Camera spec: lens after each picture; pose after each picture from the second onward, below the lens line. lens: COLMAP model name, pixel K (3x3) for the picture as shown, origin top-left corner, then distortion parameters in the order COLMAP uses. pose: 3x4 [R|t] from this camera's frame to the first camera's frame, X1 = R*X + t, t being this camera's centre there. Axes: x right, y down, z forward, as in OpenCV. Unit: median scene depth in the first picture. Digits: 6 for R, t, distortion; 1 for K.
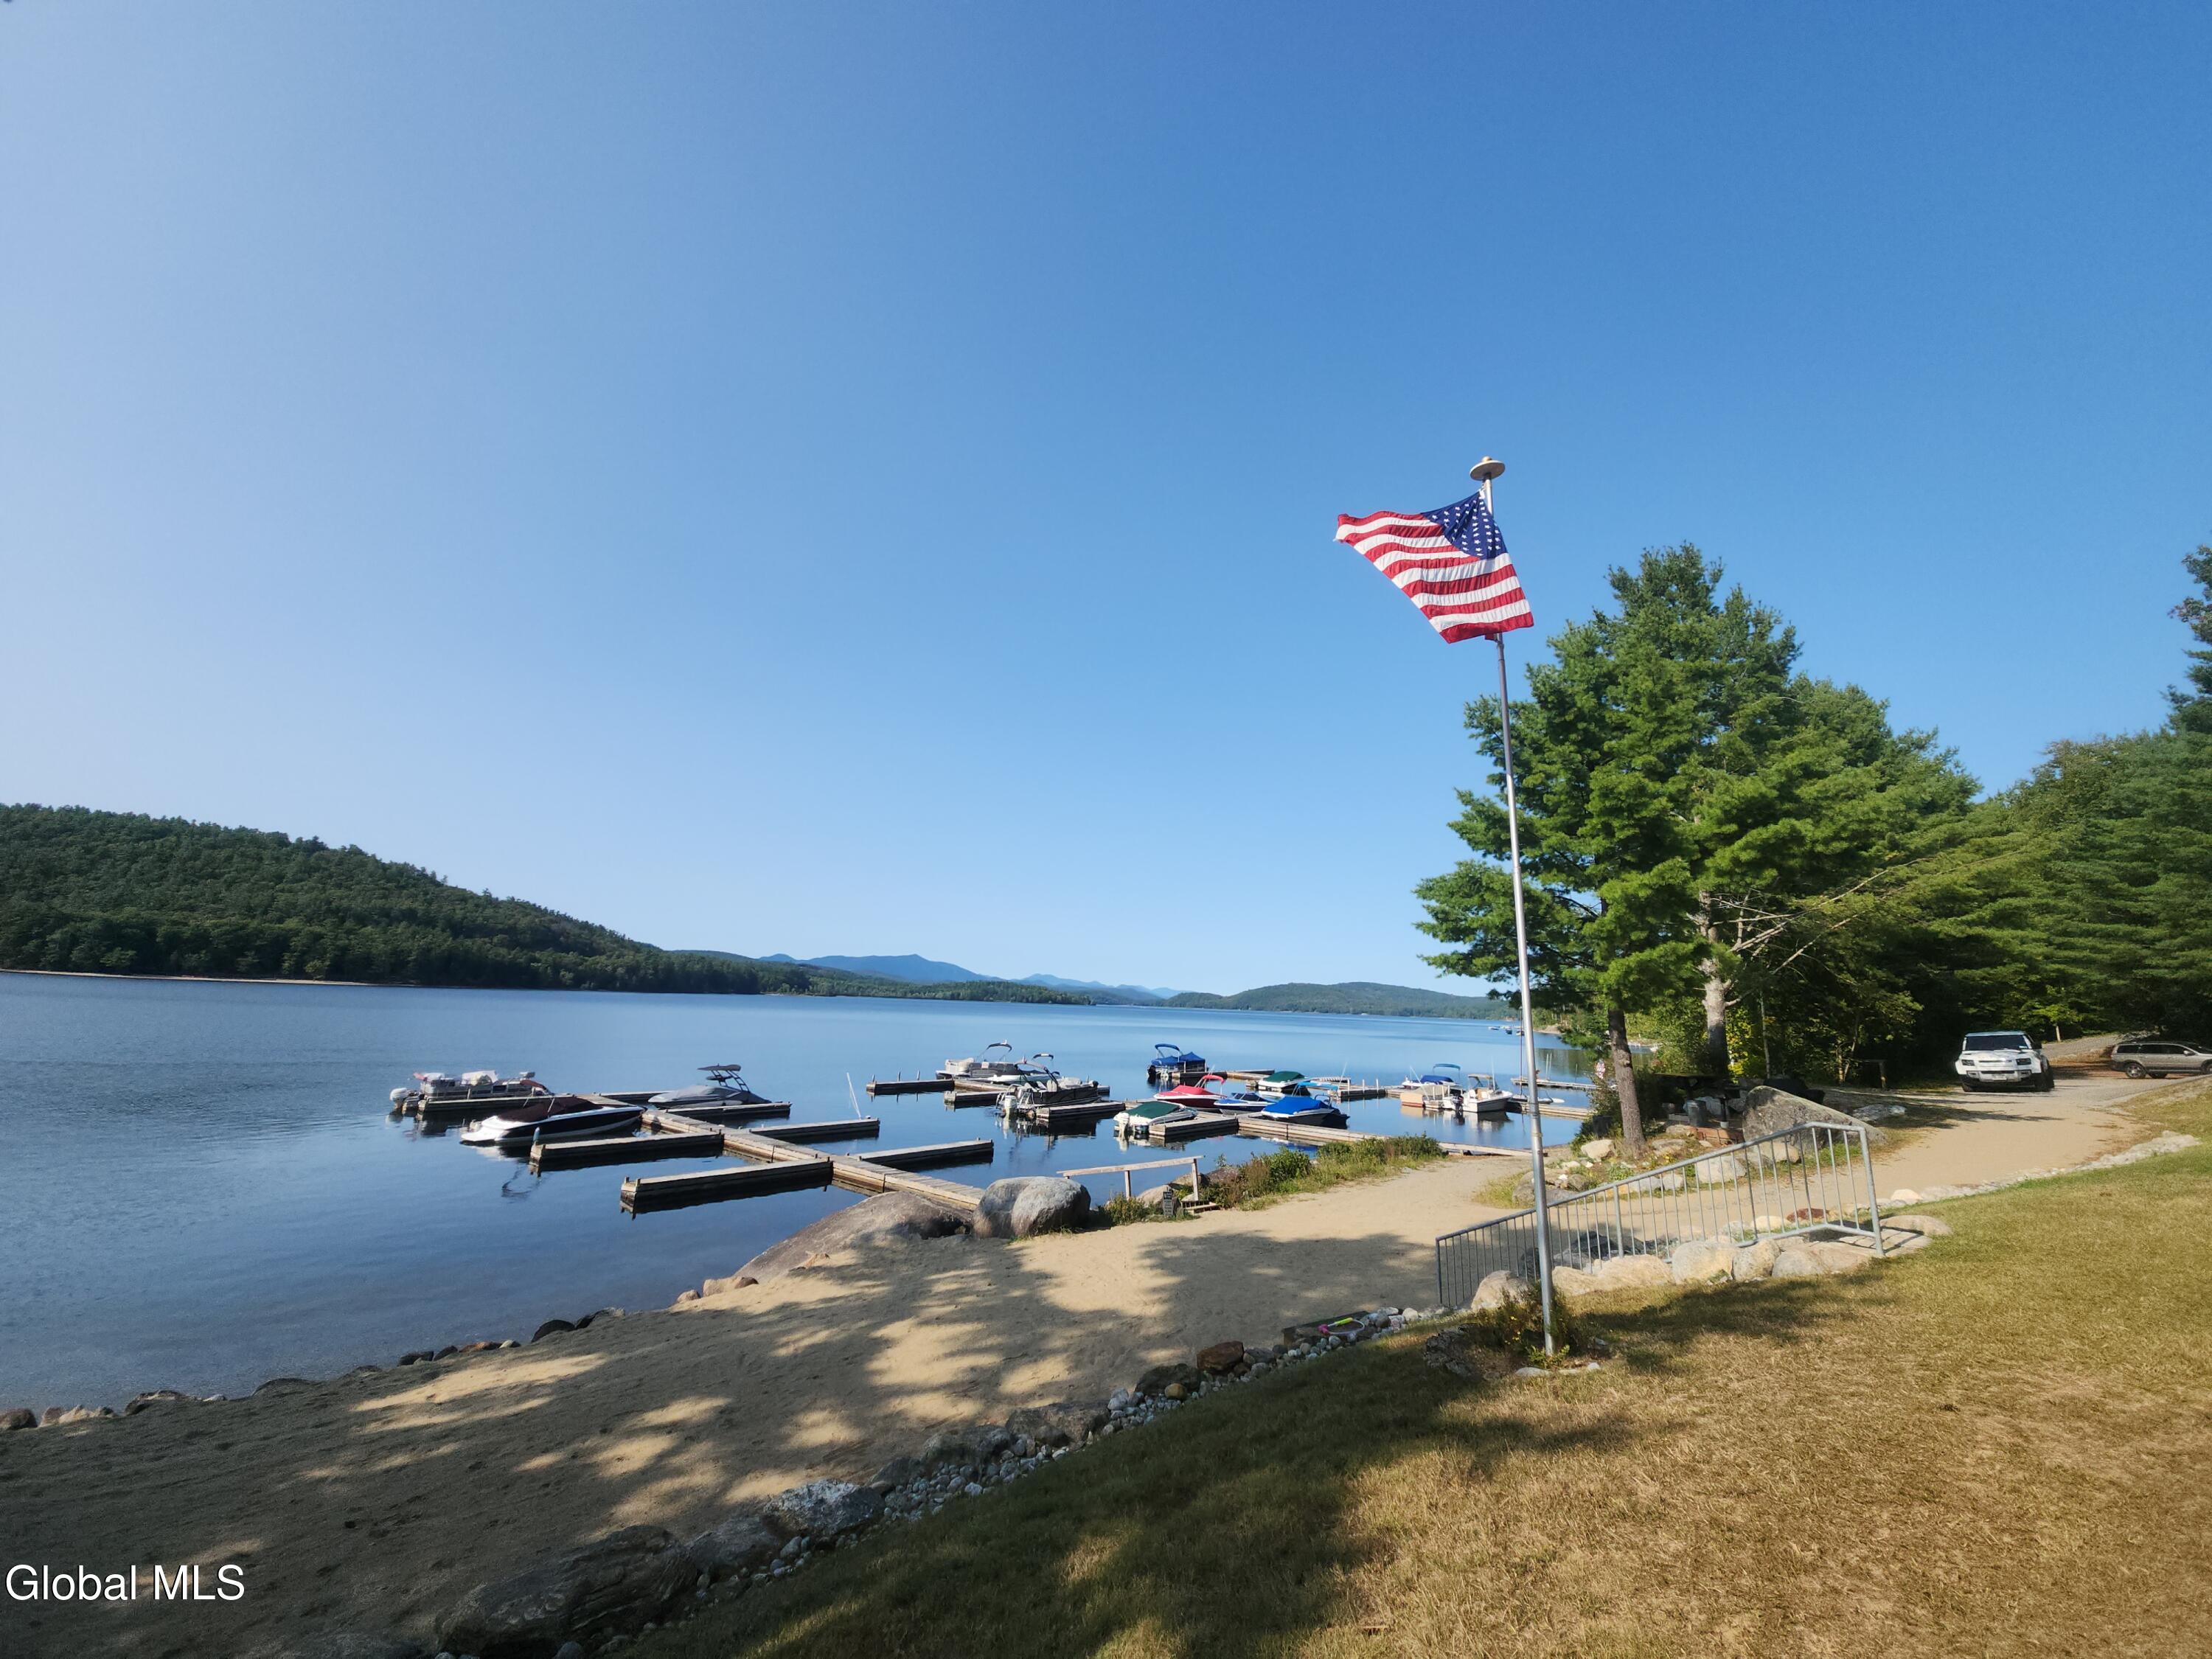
lens RADIAL K [[876.0, 0, 1106.7], [0, 876.0, 823.9], [0, 0, 1]] dist [0.019366, -0.013078]
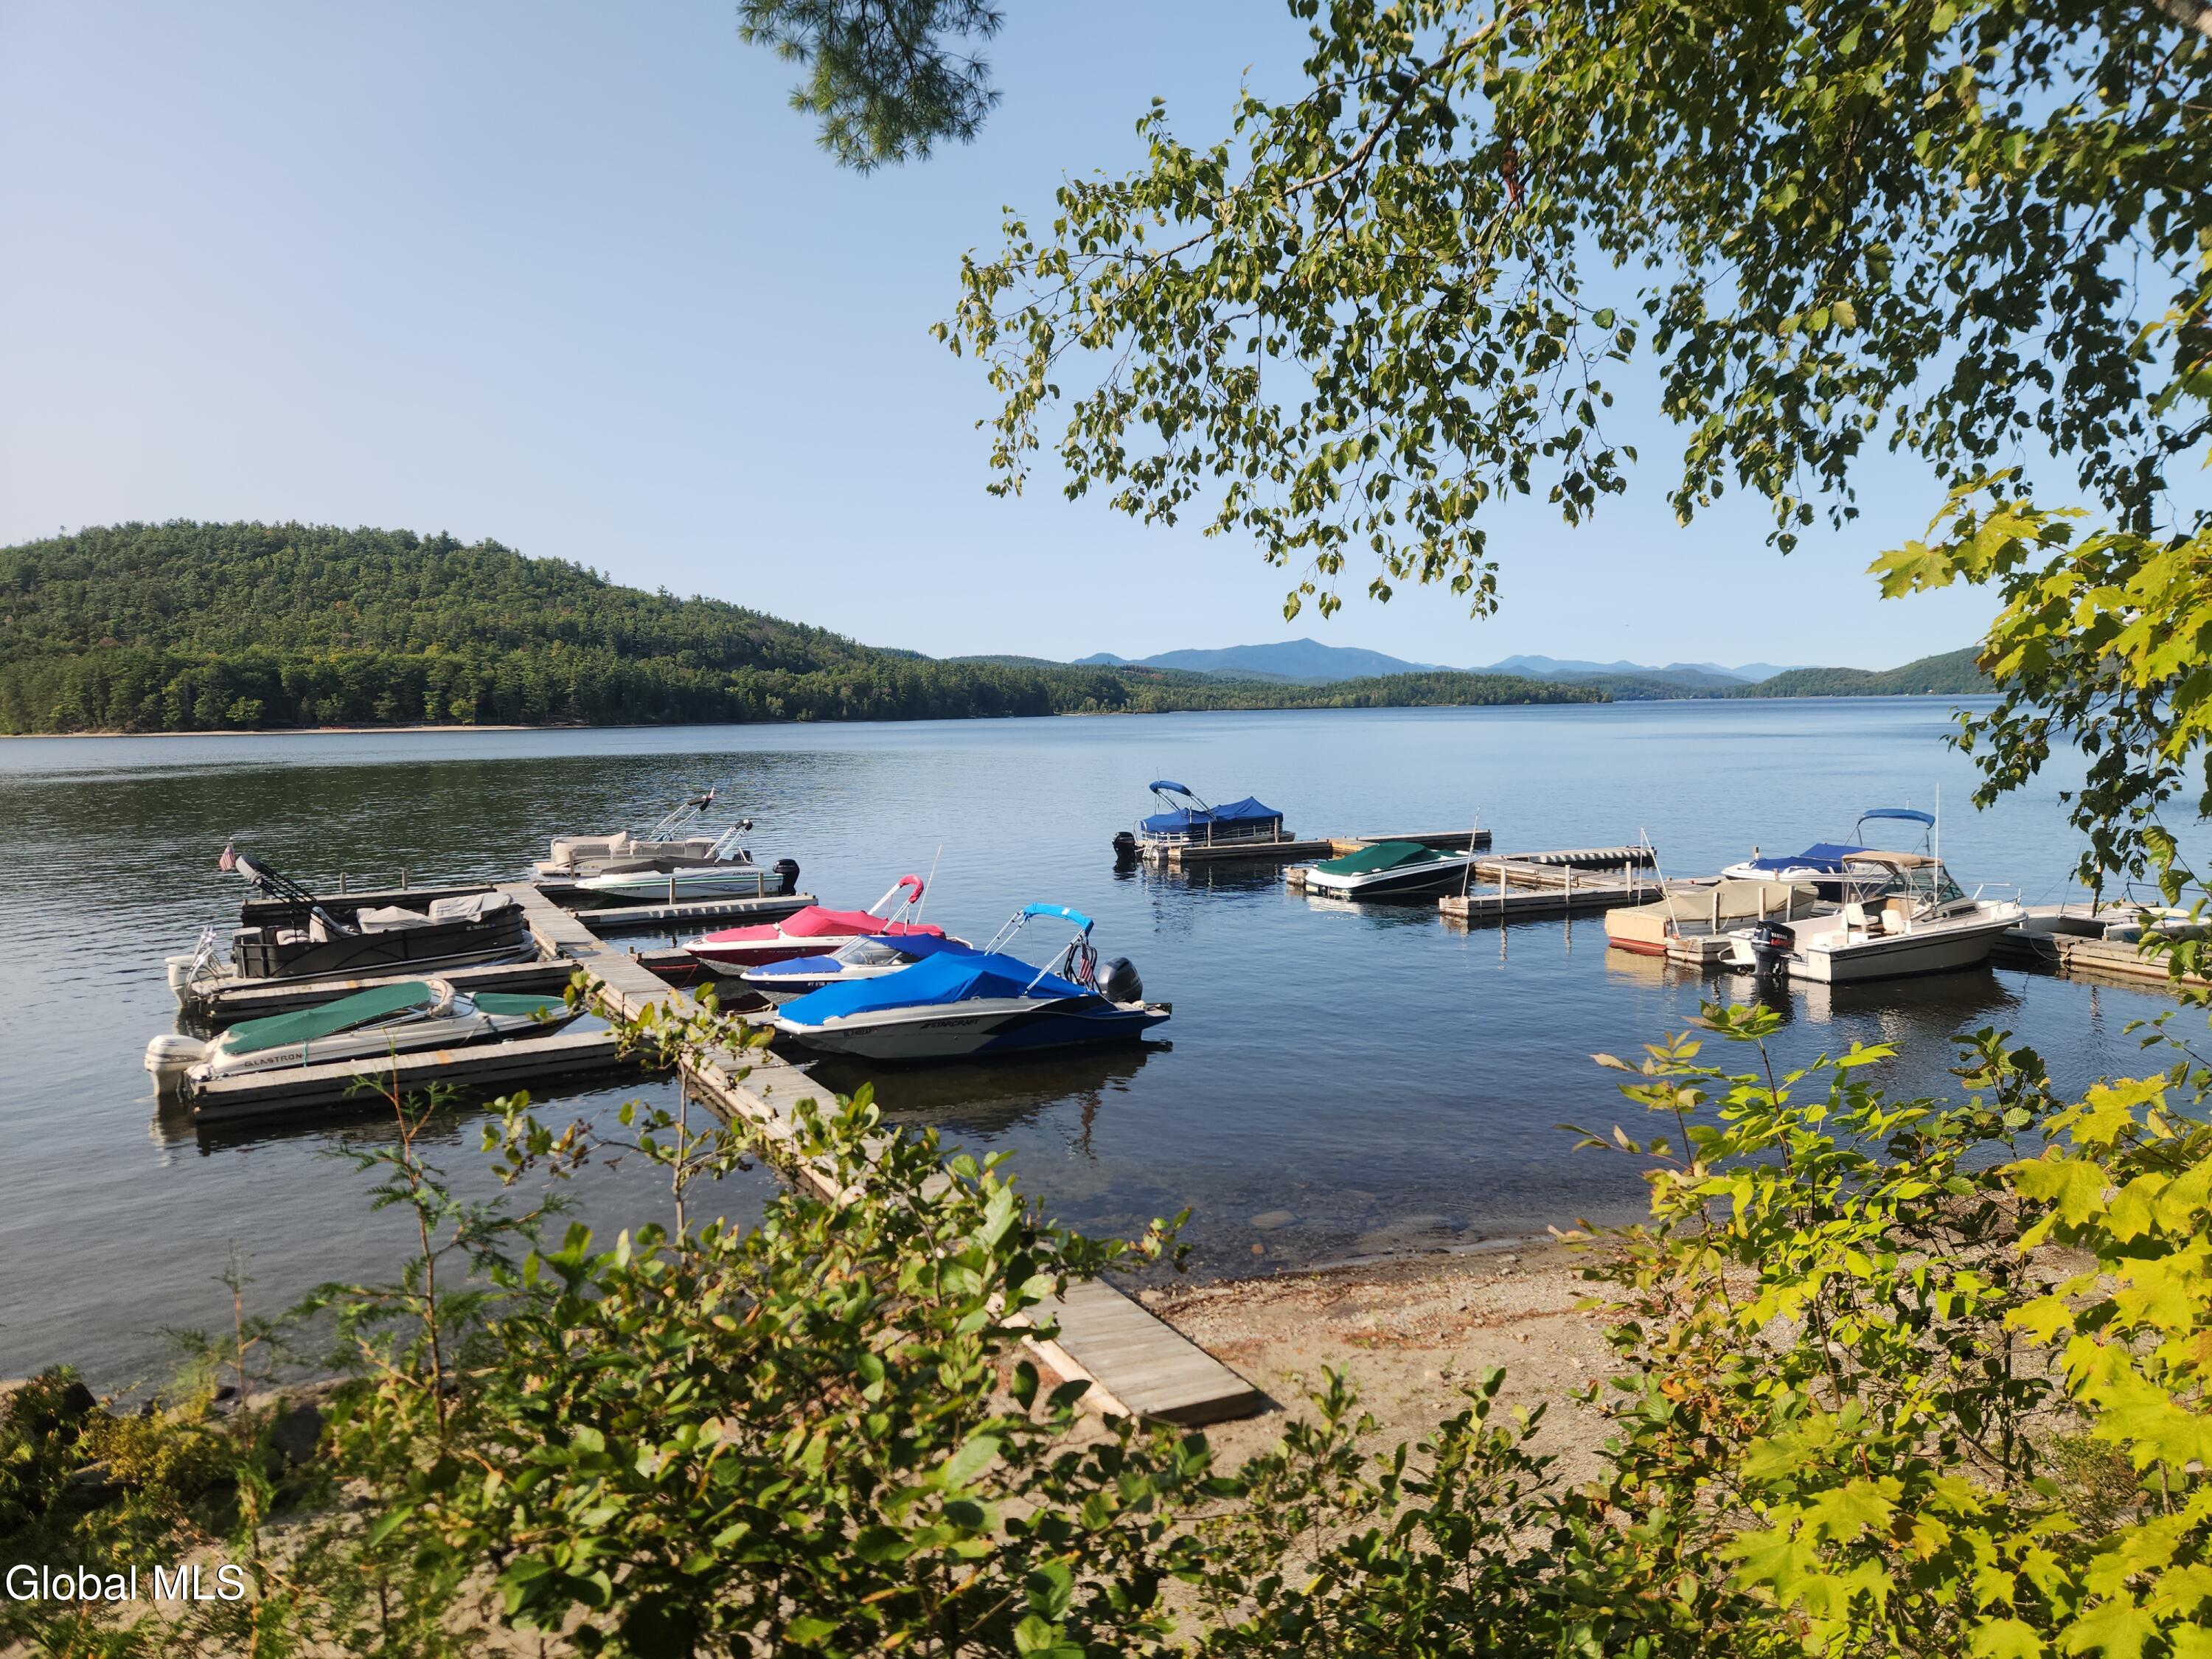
lens RADIAL K [[1446.1, 0, 1084.7], [0, 1446.1, 830.2], [0, 0, 1]] dist [0.101535, -0.098344]
pose [[0.935977, -0.024816, -0.351185, 0.766457], [0.121391, 0.959089, 0.255759, 0.267310], [0.330470, -0.282015, 0.900698, 1.042669]]
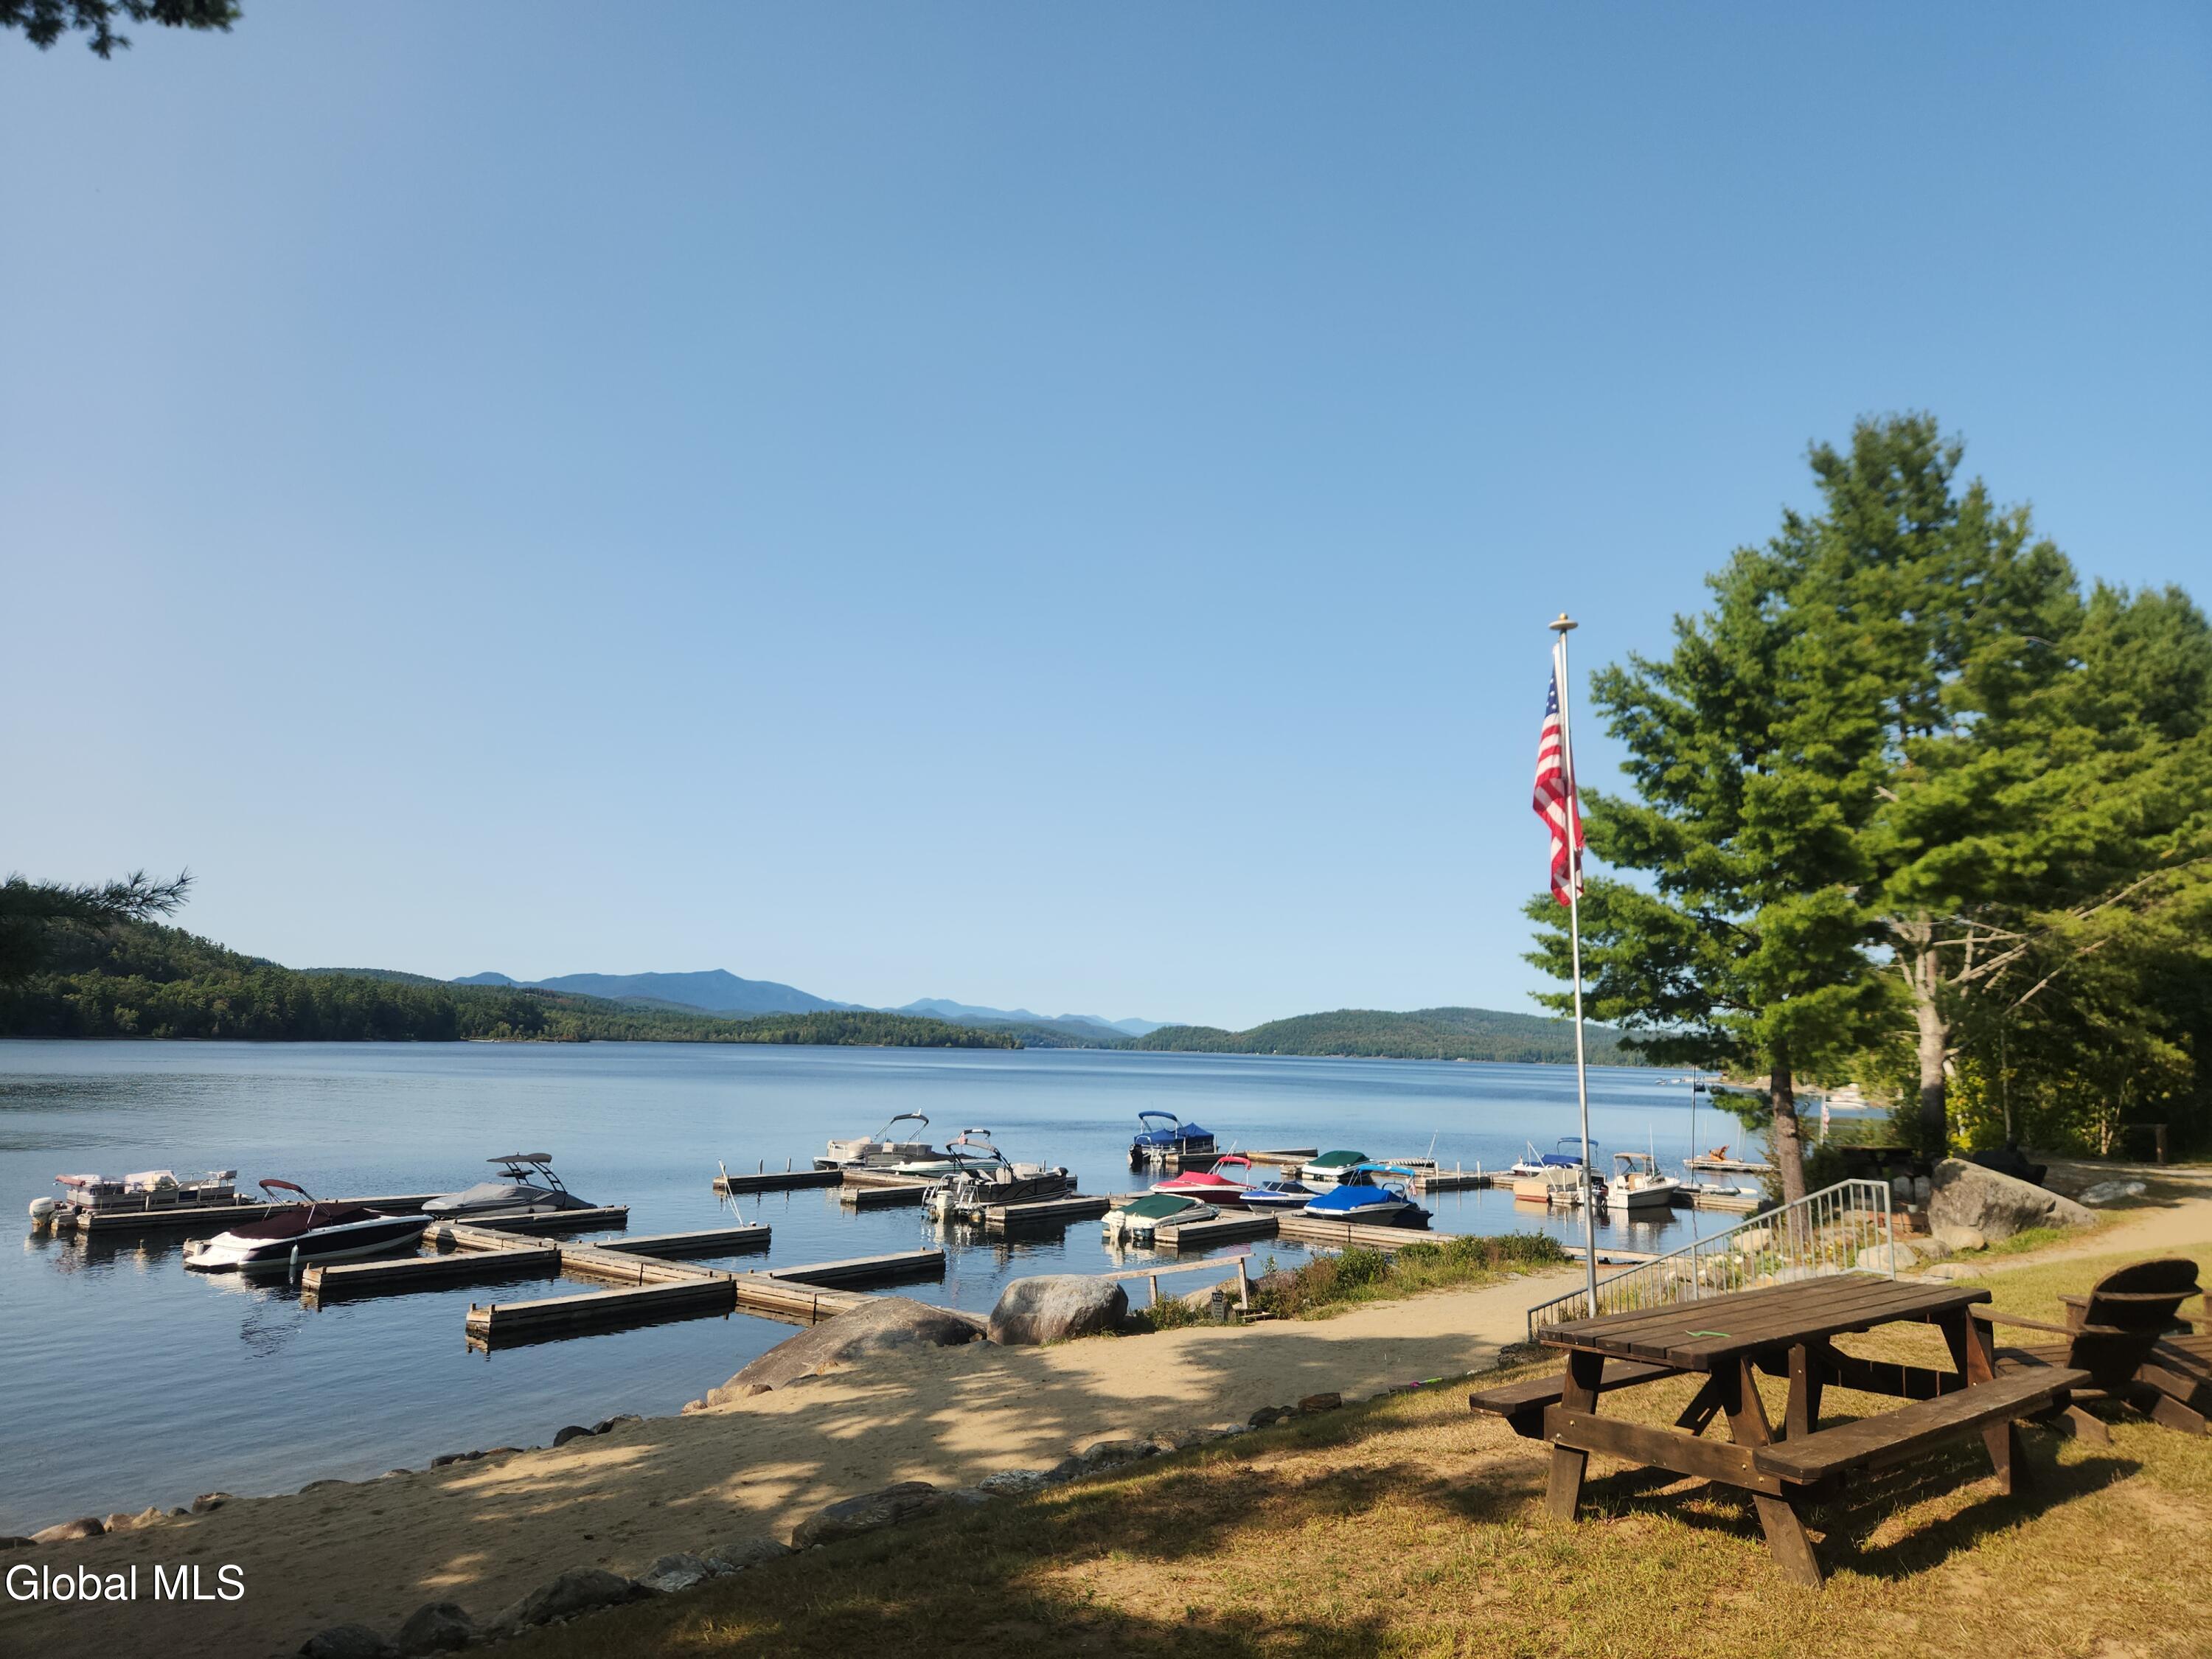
lens RADIAL K [[1446.1, 0, 1084.7], [0, 1446.1, 830.2], [0, 0, 1]] dist [0.101535, -0.098344]
pose [[0.999501, -0.007719, 0.030626, -0.057992], [0.006051, 0.998512, 0.054202, -0.054344], [-0.030999, -0.053989, 0.998060, -0.208212]]
